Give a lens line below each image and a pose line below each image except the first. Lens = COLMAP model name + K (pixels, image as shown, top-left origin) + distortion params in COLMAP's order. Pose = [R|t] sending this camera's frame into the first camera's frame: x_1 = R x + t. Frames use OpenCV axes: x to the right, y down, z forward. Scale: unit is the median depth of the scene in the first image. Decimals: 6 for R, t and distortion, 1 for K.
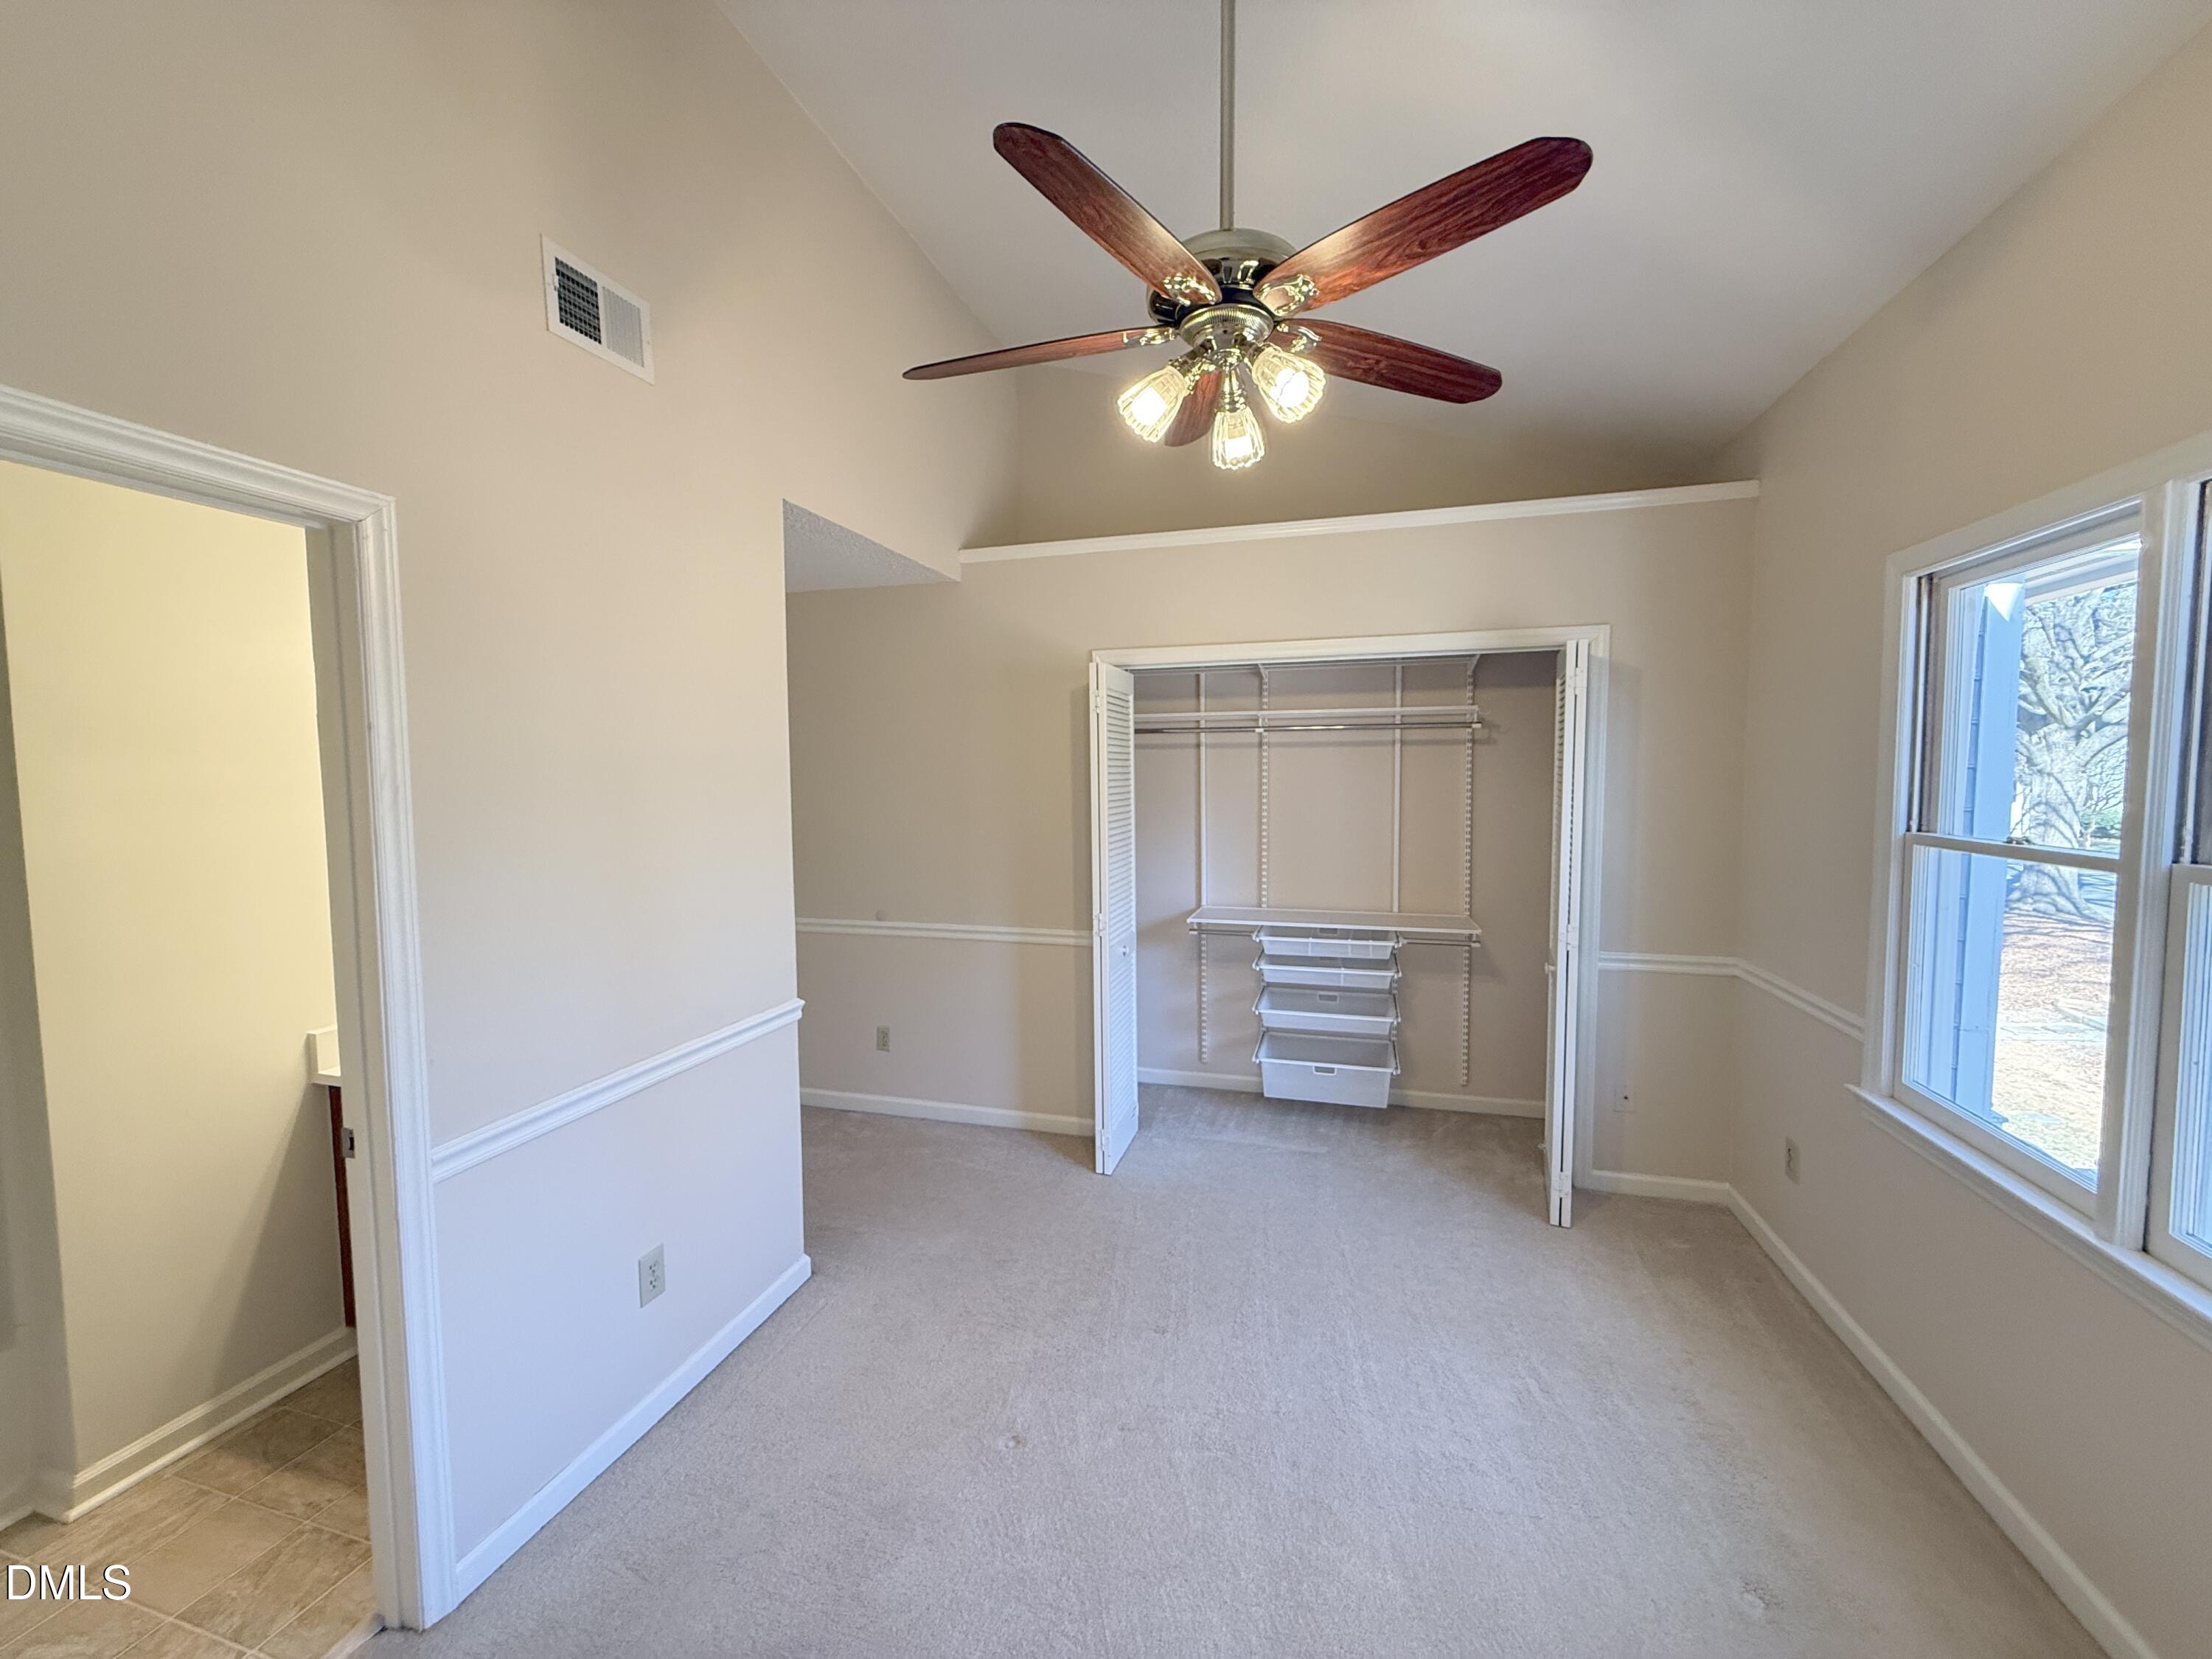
lens RADIAL K [[877.7, 0, 1101.0], [0, 877.7, 831.3], [0, 0, 1]] dist [-0.001011, 0.000593]
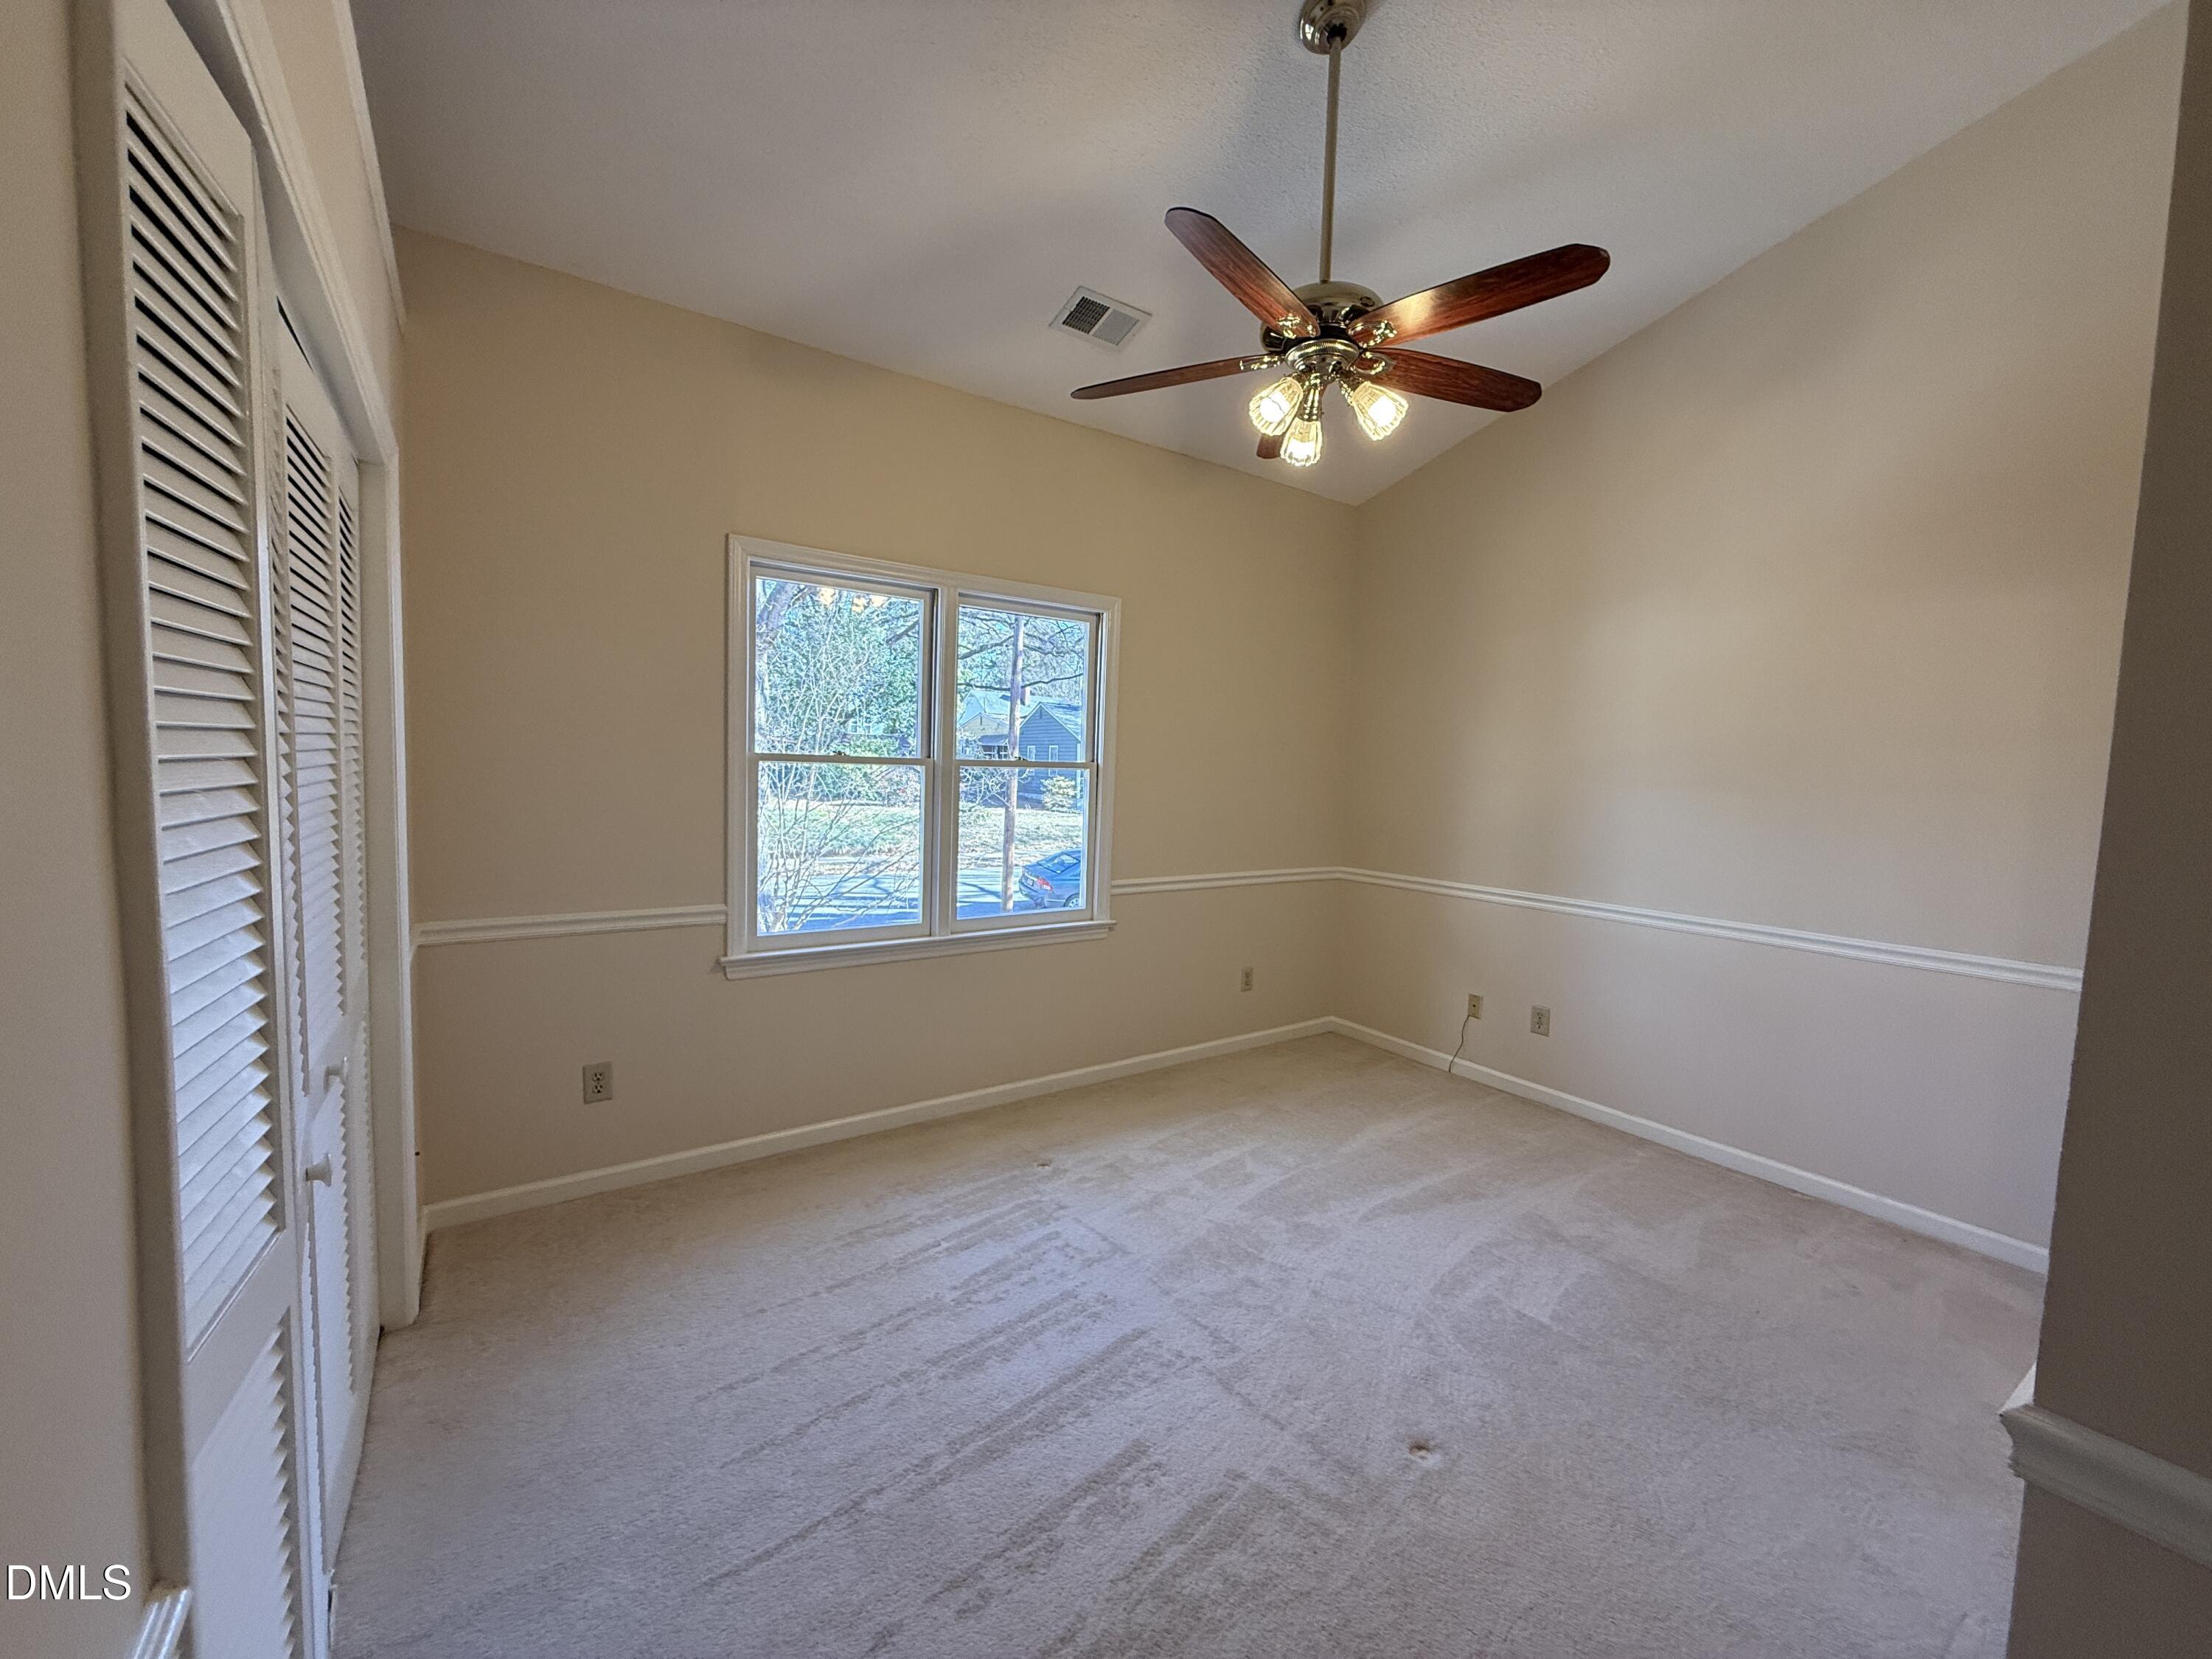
lens RADIAL K [[877.7, 0, 1101.0], [0, 877.7, 831.3], [0, 0, 1]] dist [-0.001011, 0.000593]
pose [[-0.776046, -0.066554, 0.627155, -0.229411], [0.018836, 0.991527, 0.128529, -0.030509], [-0.630395, 0.111558, -0.768217, 1.117283]]
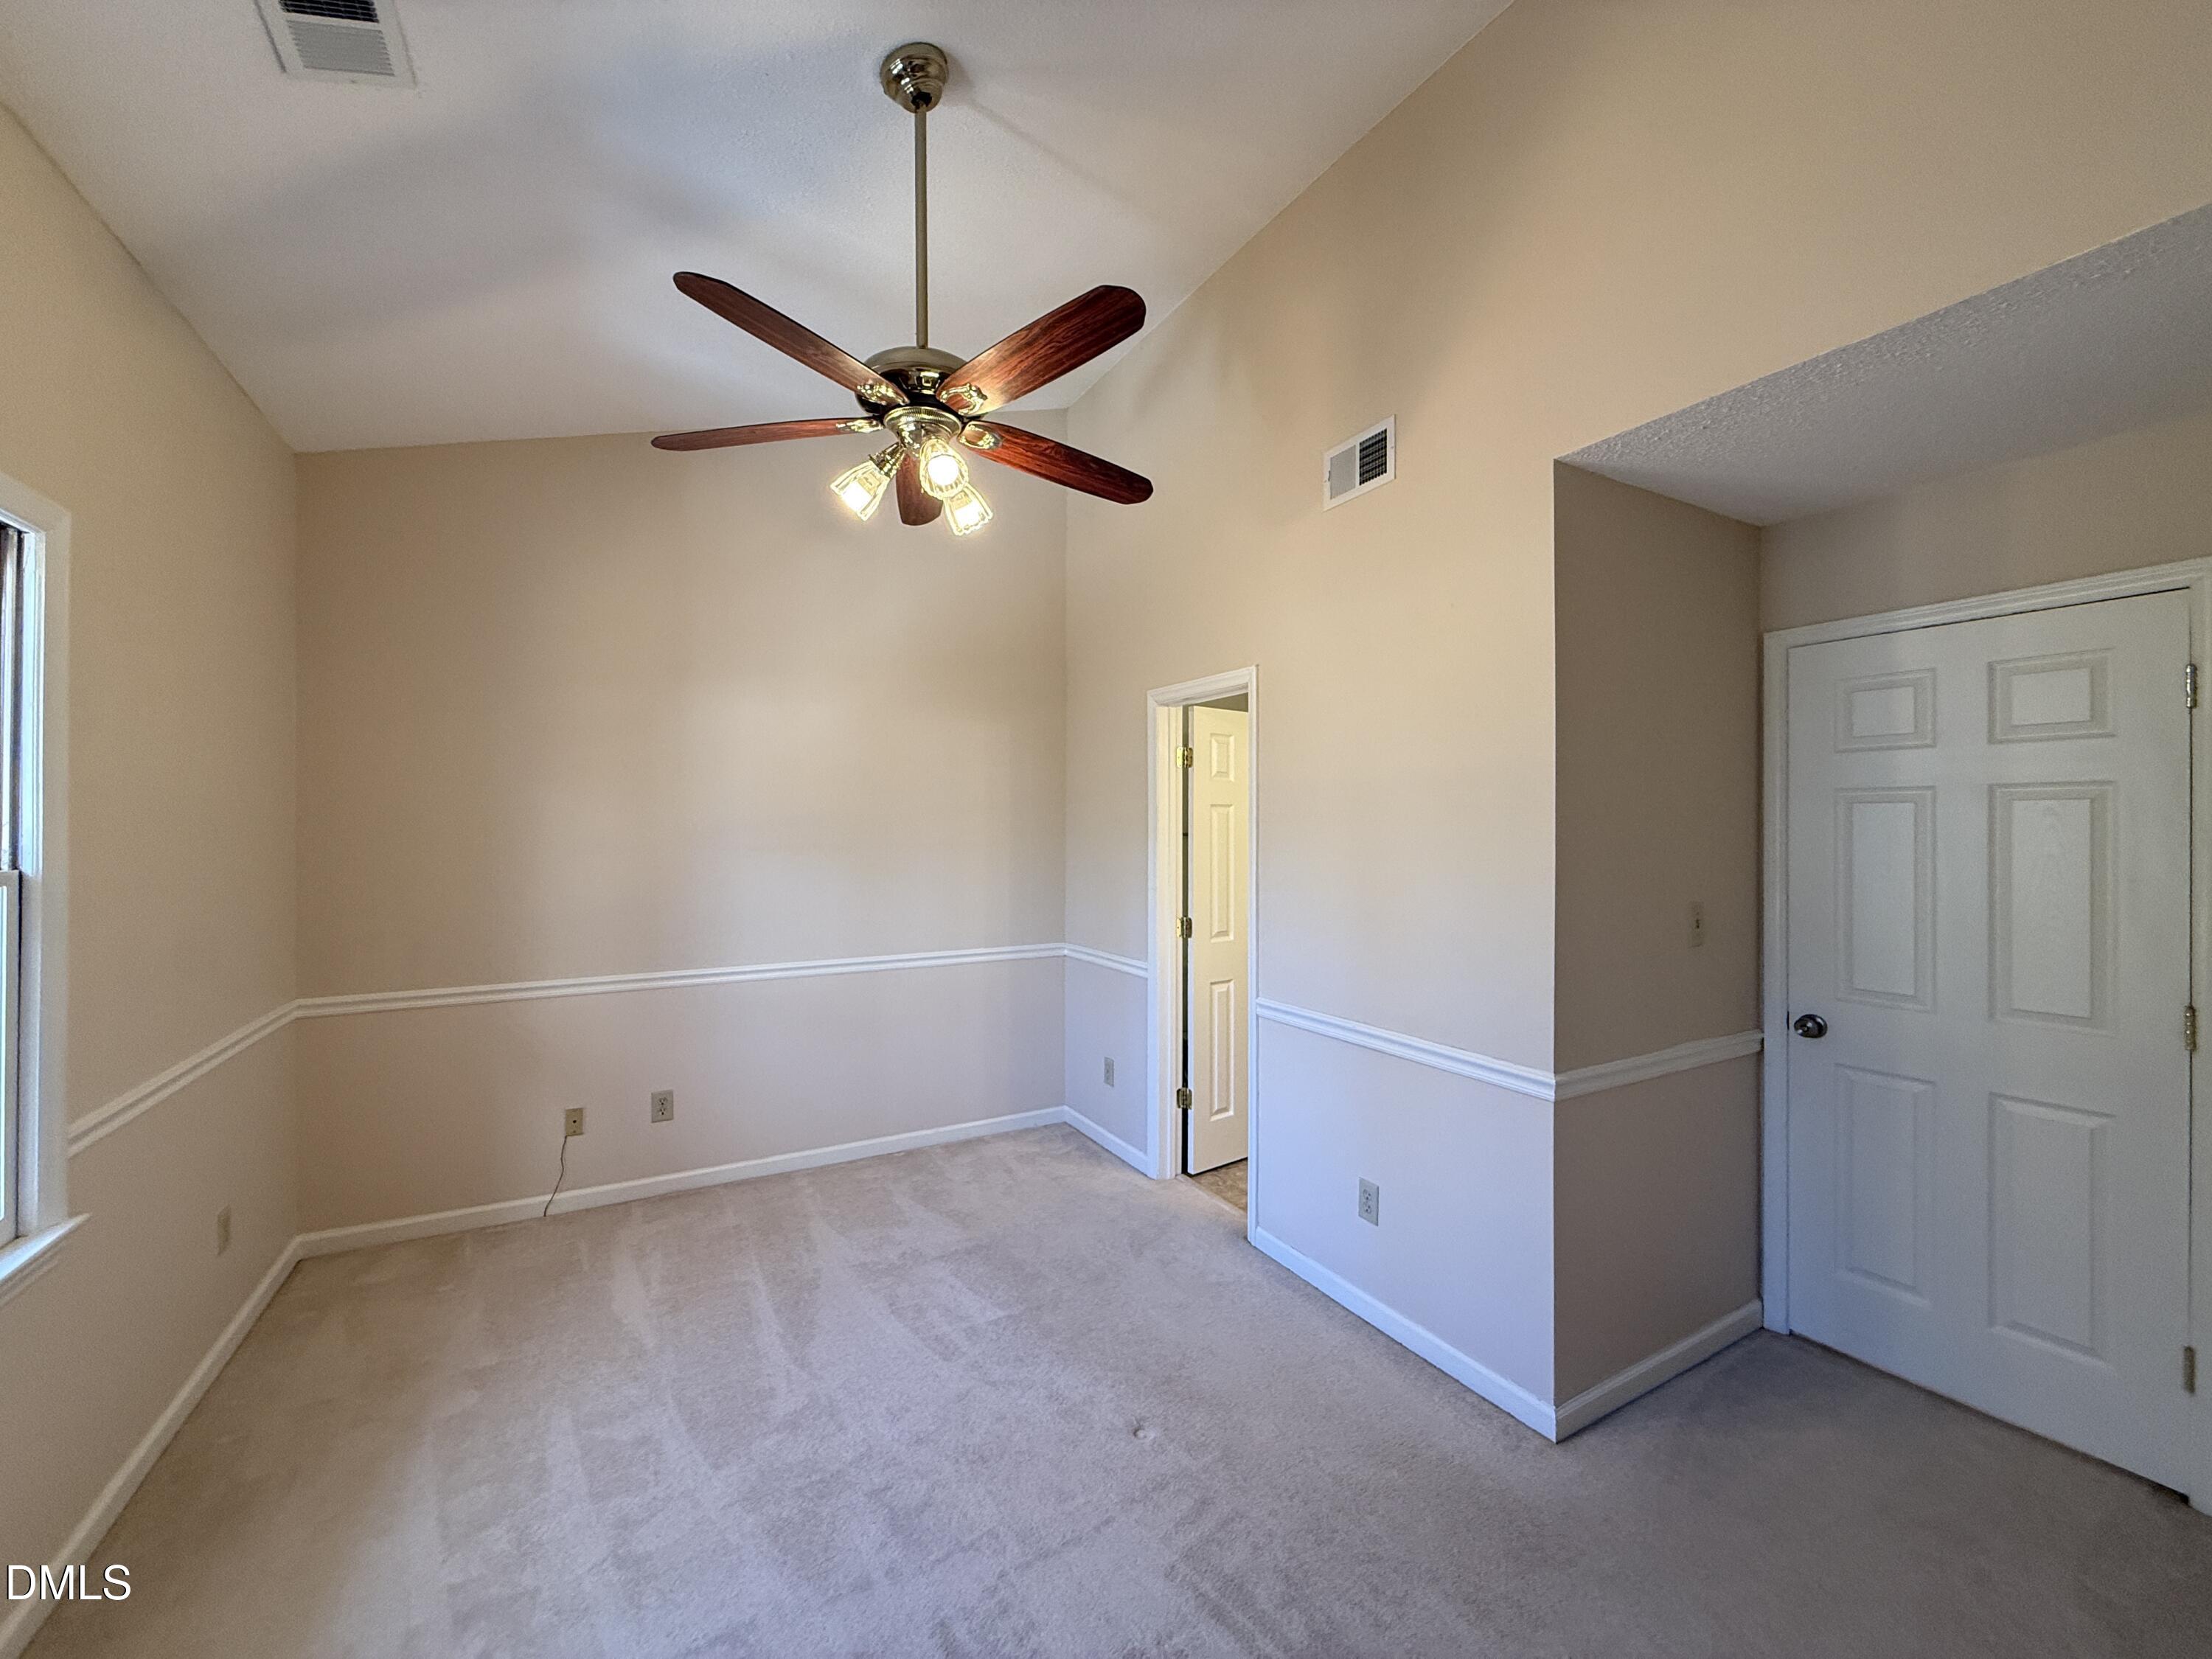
lens RADIAL K [[889.4, 0, 1106.0], [0, 889.4, 829.5], [0, 0, 1]] dist [0.002334, 0.000507]
pose [[-0.700217, 0.009684, -0.713864, 0.414303], [-0.044975, 0.997324, 0.057645, -0.048074], [0.712512, 0.072470, -0.697907, 1.015752]]
